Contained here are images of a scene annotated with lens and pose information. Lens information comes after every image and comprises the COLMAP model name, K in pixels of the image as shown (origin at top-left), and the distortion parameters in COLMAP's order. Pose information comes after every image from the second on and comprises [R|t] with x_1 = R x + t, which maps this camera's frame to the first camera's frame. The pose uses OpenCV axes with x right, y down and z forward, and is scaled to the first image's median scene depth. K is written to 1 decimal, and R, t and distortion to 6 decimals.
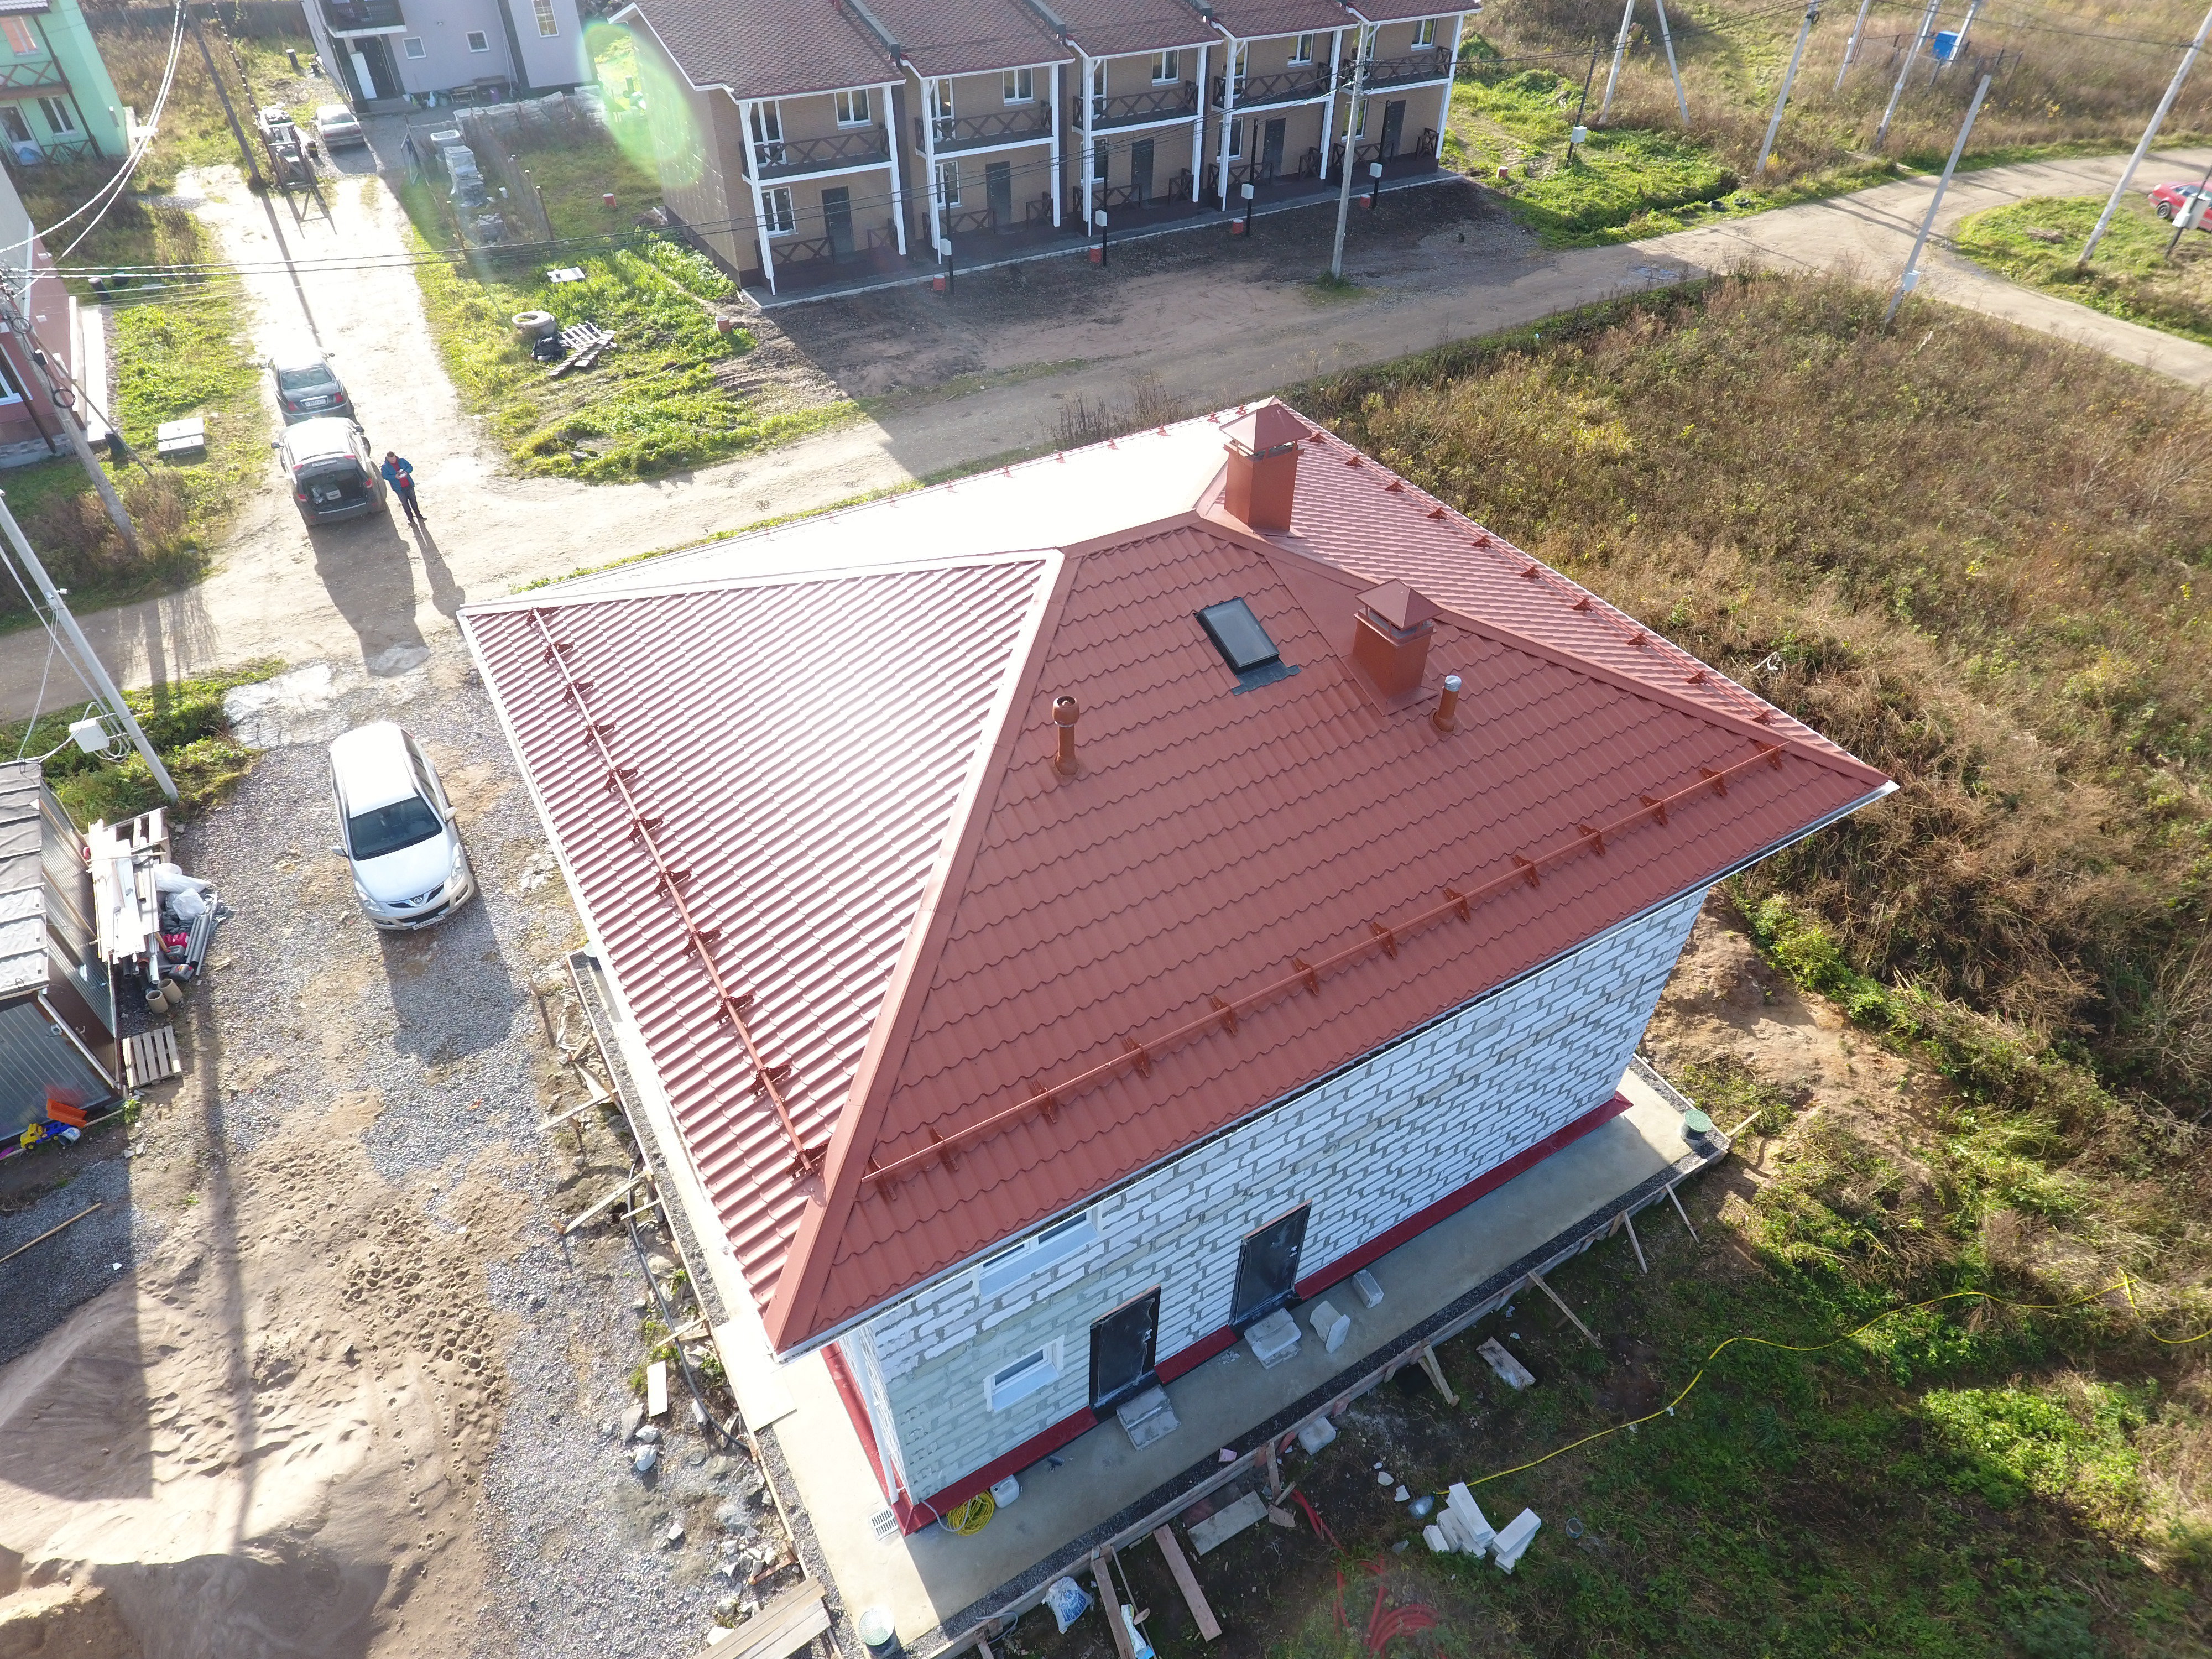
lens RADIAL K [[1293.4, 0, 1094.6], [0, 1293.4, 833.3], [0, 0, 1]] dist [-0.005980, 0.000149]
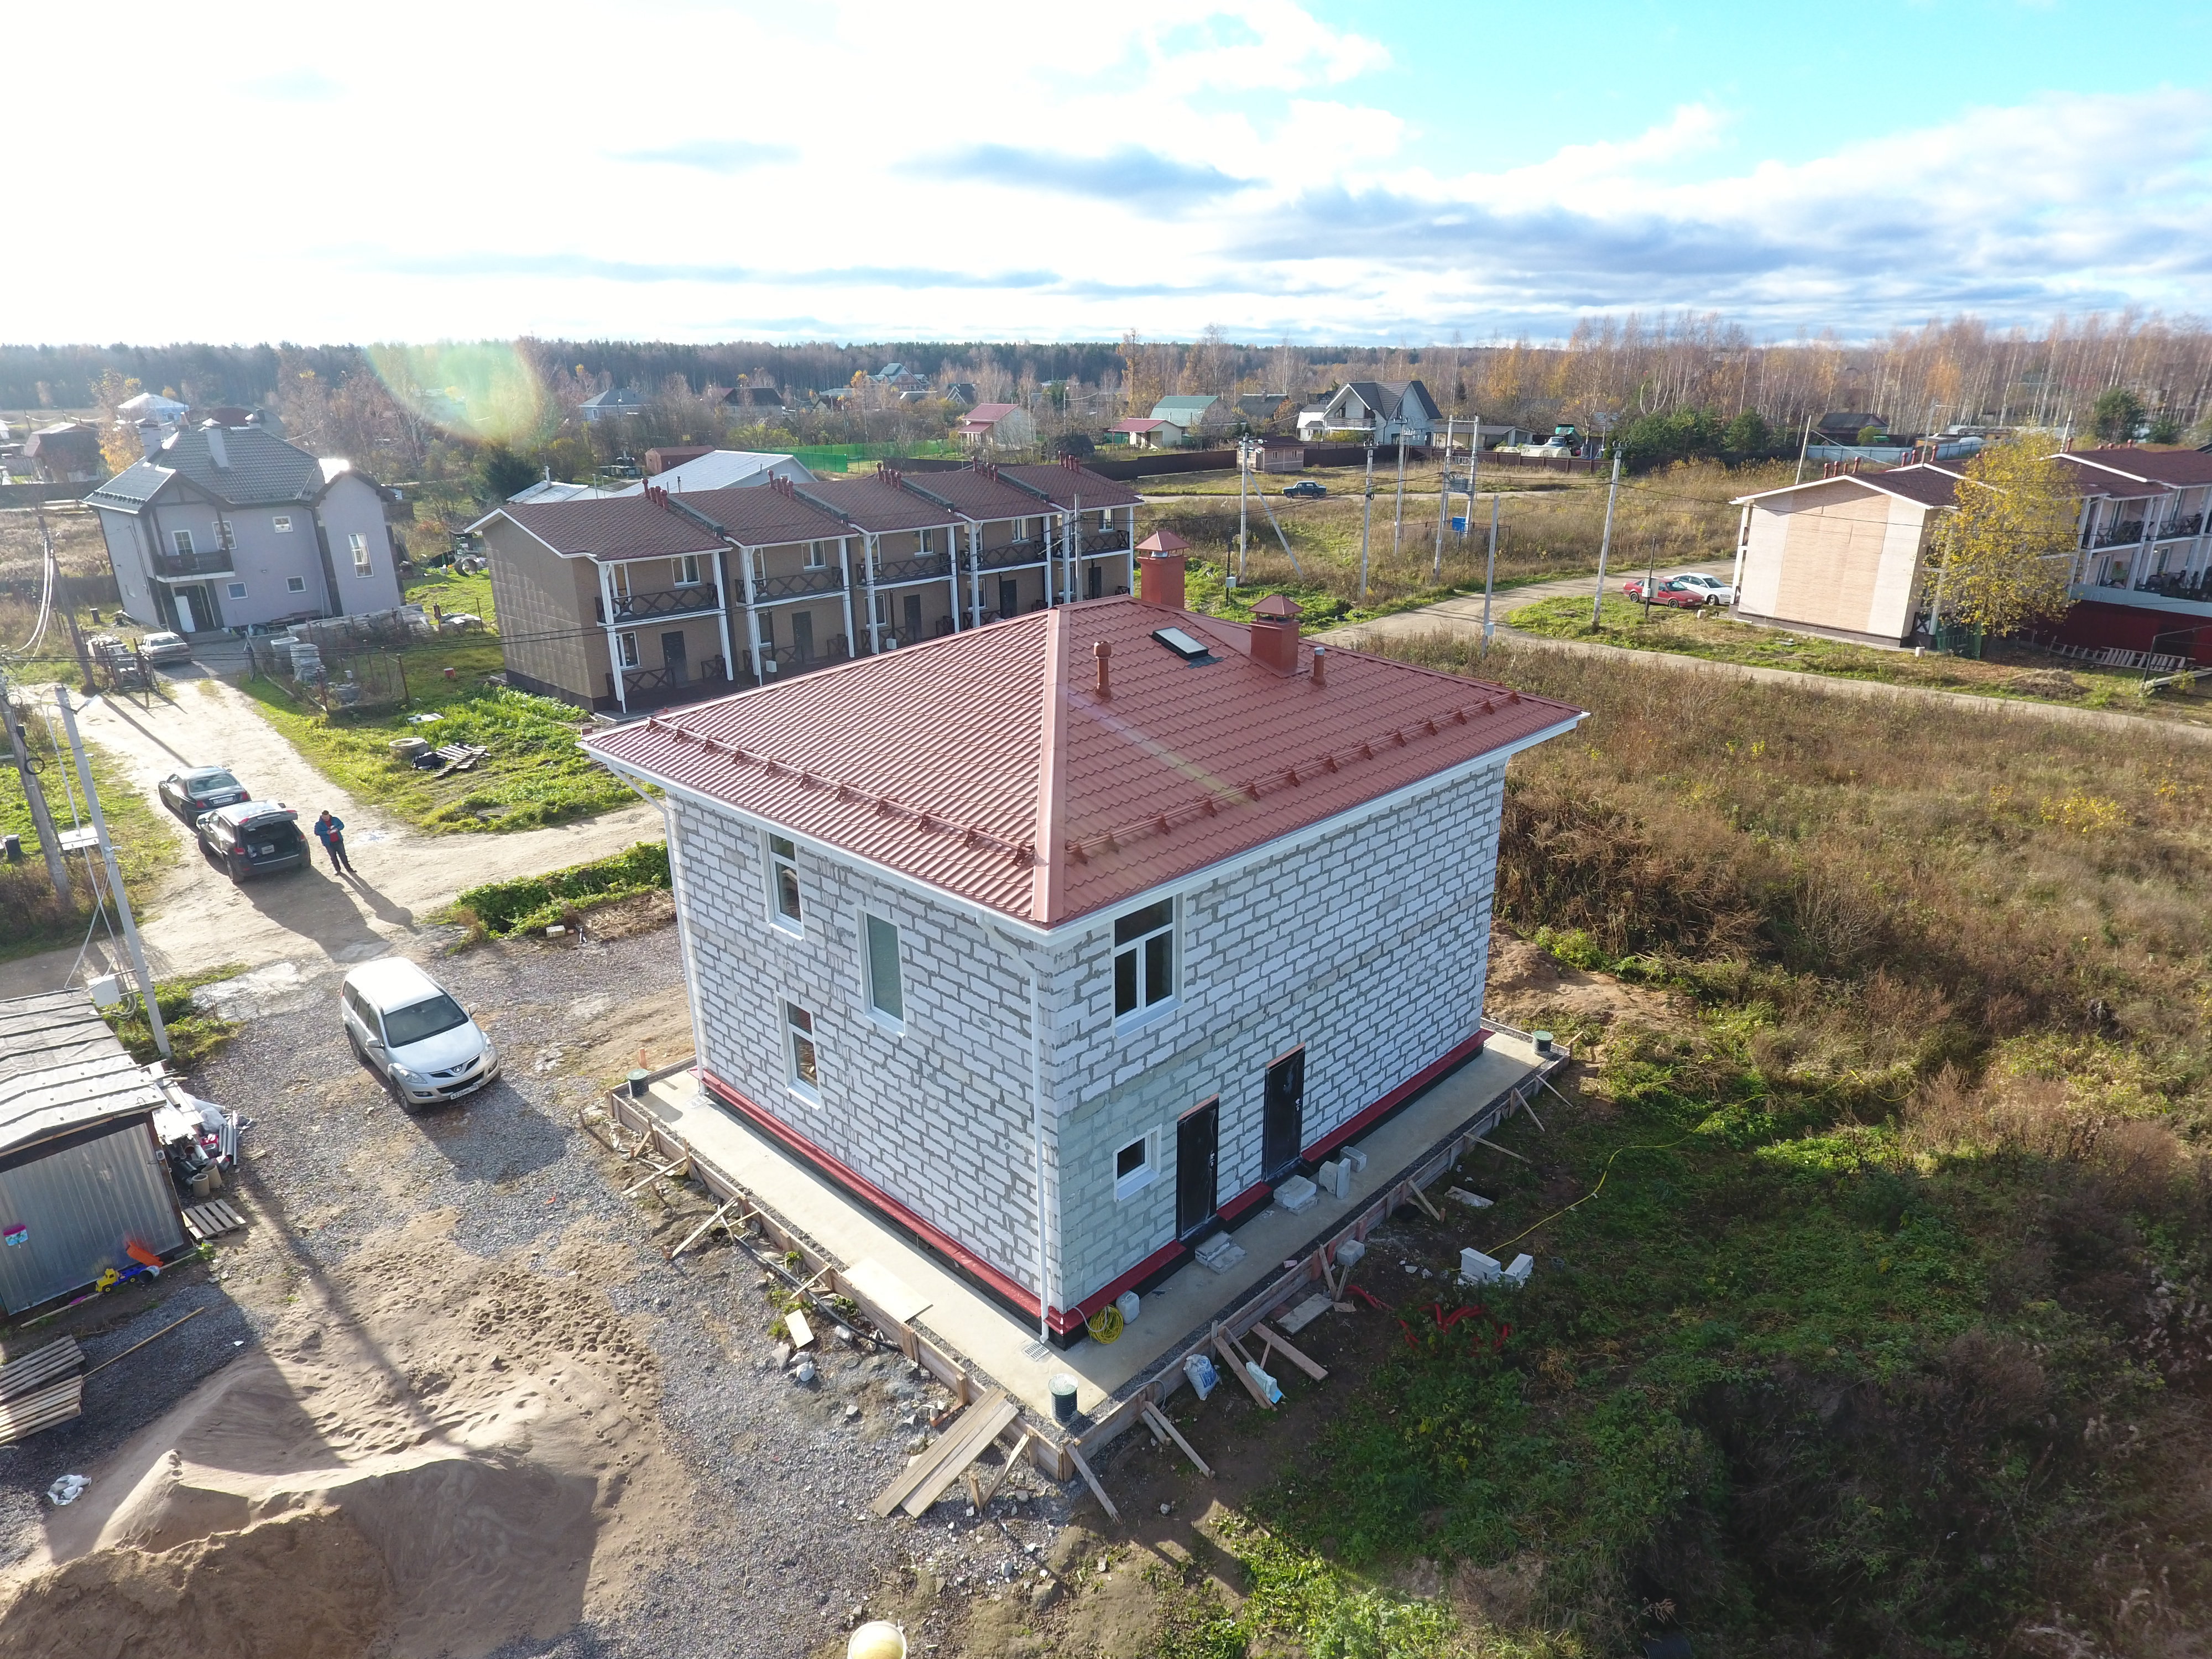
lens RADIAL K [[1293.4, 0, 1094.6], [0, 1293.4, 833.3], [0, 0, 1]] dist [-0.005980, 0.000149]
pose [[0.967236, -0.104098, 0.231557, -0.245933], [0.185786, 0.911831, -0.366125, 0.400341], [-0.173028, 0.397149, 0.901296, -0.187891]]
